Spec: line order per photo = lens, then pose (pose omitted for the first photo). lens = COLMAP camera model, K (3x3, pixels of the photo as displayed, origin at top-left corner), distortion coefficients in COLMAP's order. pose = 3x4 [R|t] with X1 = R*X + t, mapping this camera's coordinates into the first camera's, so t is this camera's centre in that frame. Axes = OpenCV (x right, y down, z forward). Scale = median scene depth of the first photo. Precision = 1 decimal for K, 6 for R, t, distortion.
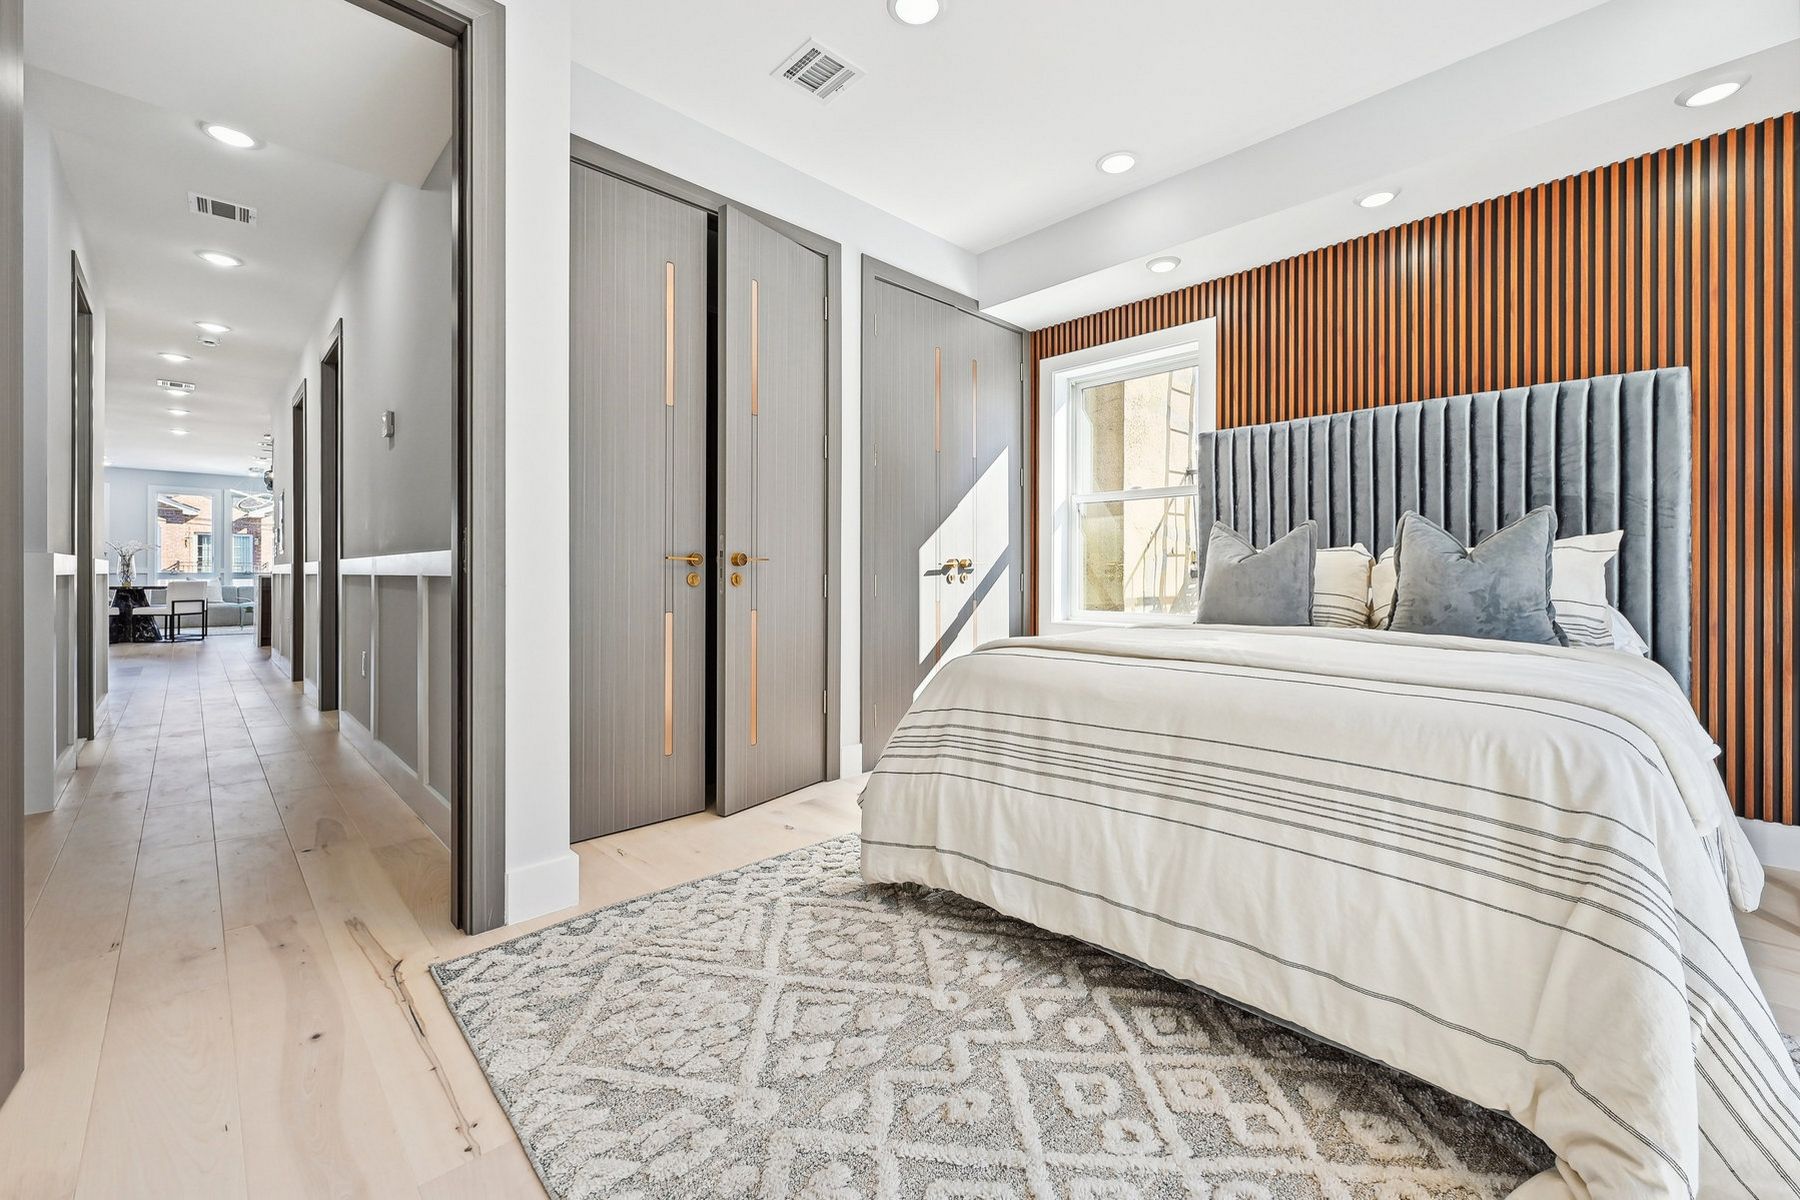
lens RADIAL K [[734.4, 0, 902.2], [0, 734.4, 566.6], [0, 0, 1]] dist [0.000790, 0.000100]
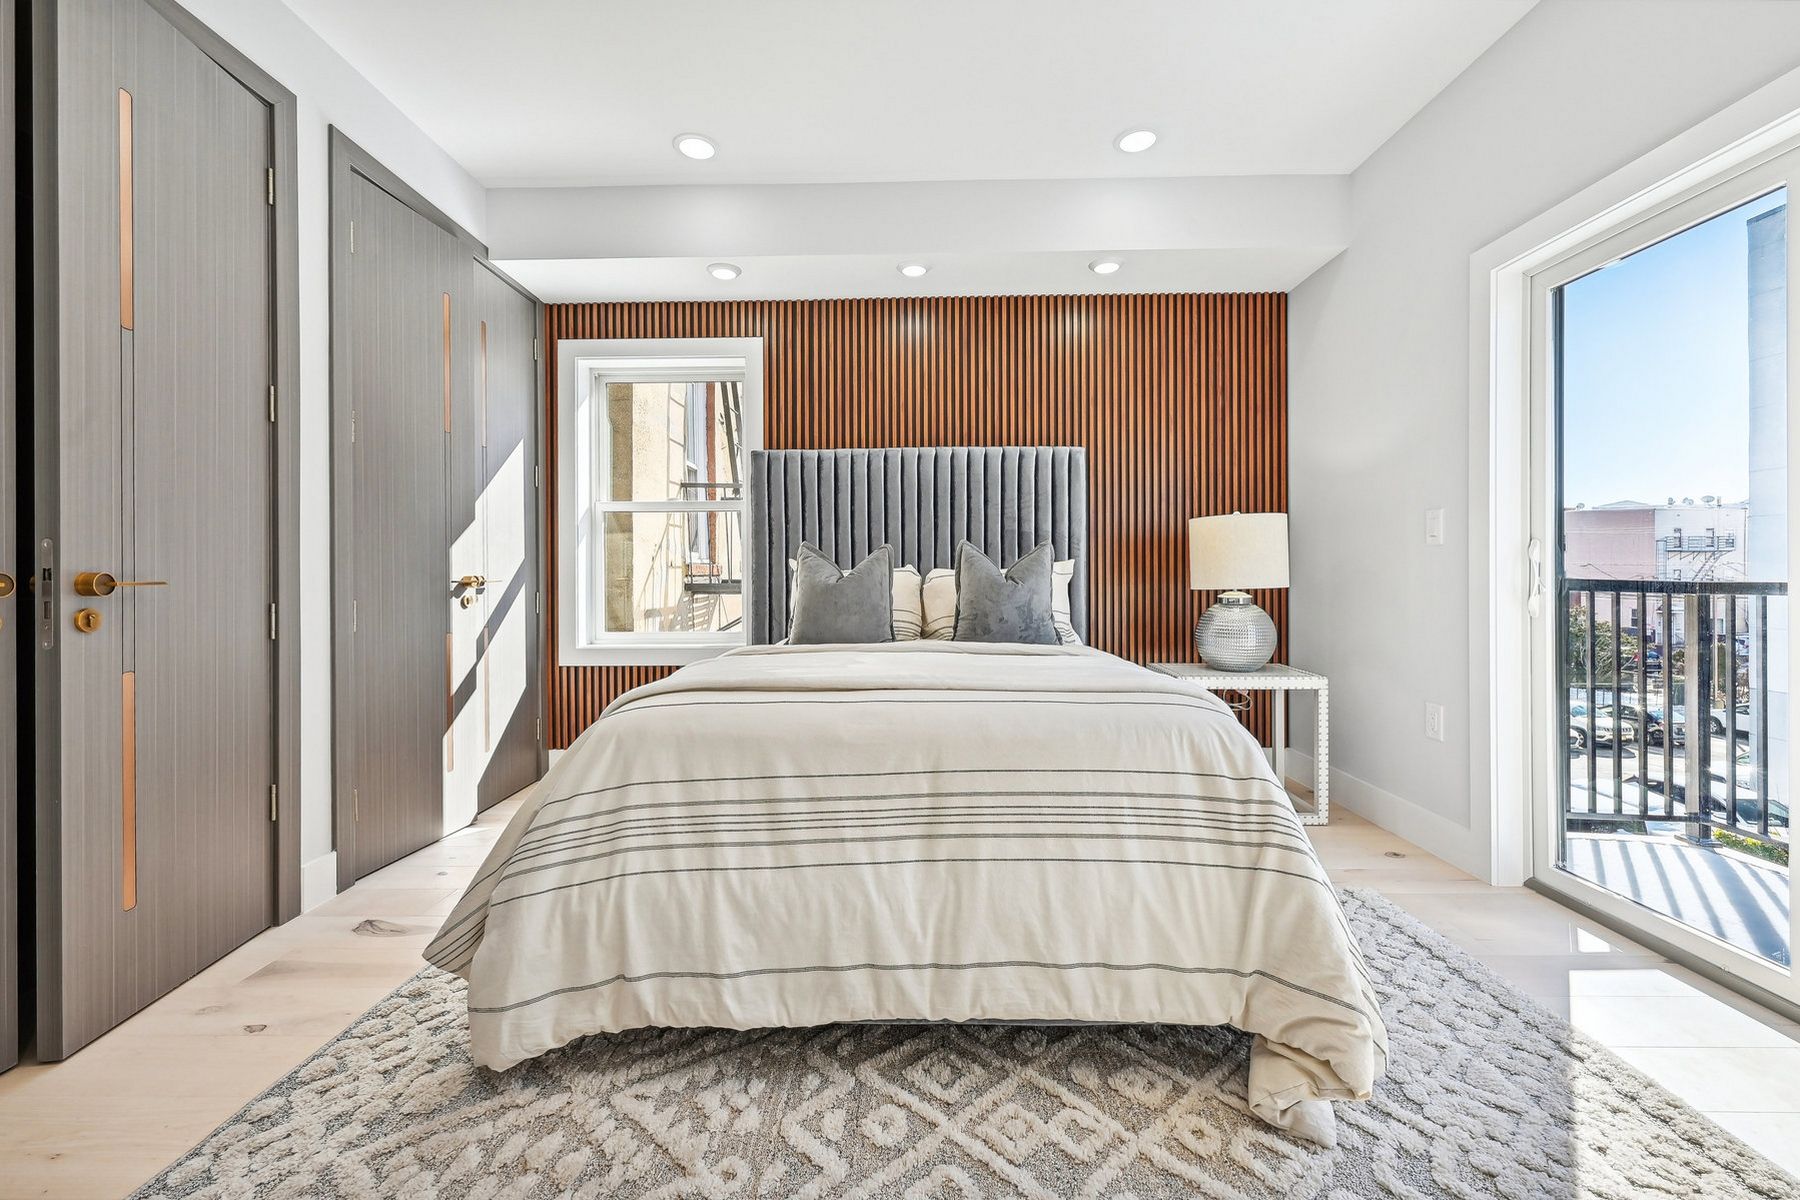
lens RADIAL K [[727.5, 0, 897.6], [0, 727.5, 576.5], [0, 0, 1]] dist [0.001721, 0.000235]
pose [[0.712943, -0.004244, 0.701209, -0.282040], [0.001363, 0.999988, 0.004667, -0.027499], [-0.701220, -0.002371, 0.712941, 0.290913]]
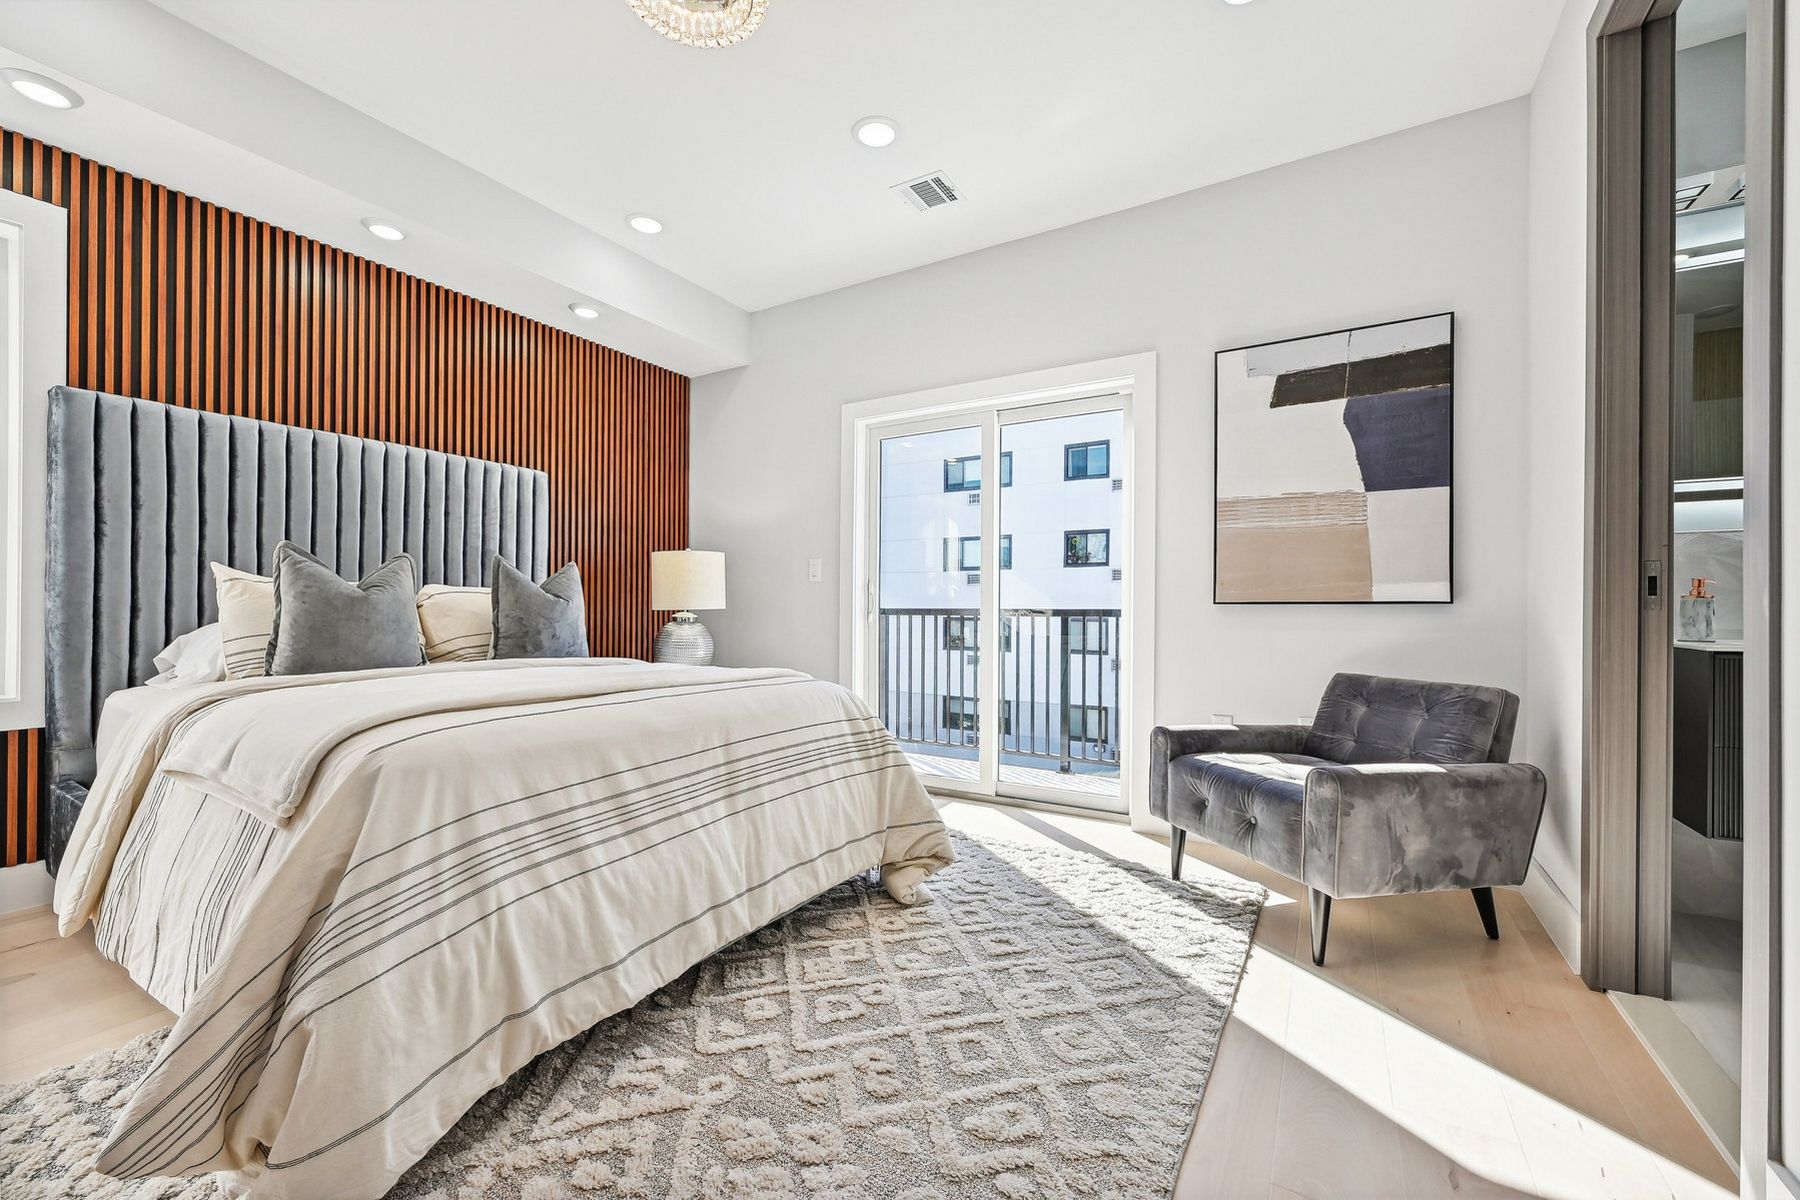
lens RADIAL K [[722.1, 0, 900.7], [0, 722.1, 608.7], [0, 0, 1]] dist [-0.000112, 0.000067]
pose [[-0.253581, 0.000552, 0.967314, -0.716144], [-0.013244, 0.999904, -0.004043, 0.005826], [-0.967223, -0.013836, -0.253549, 0.861607]]
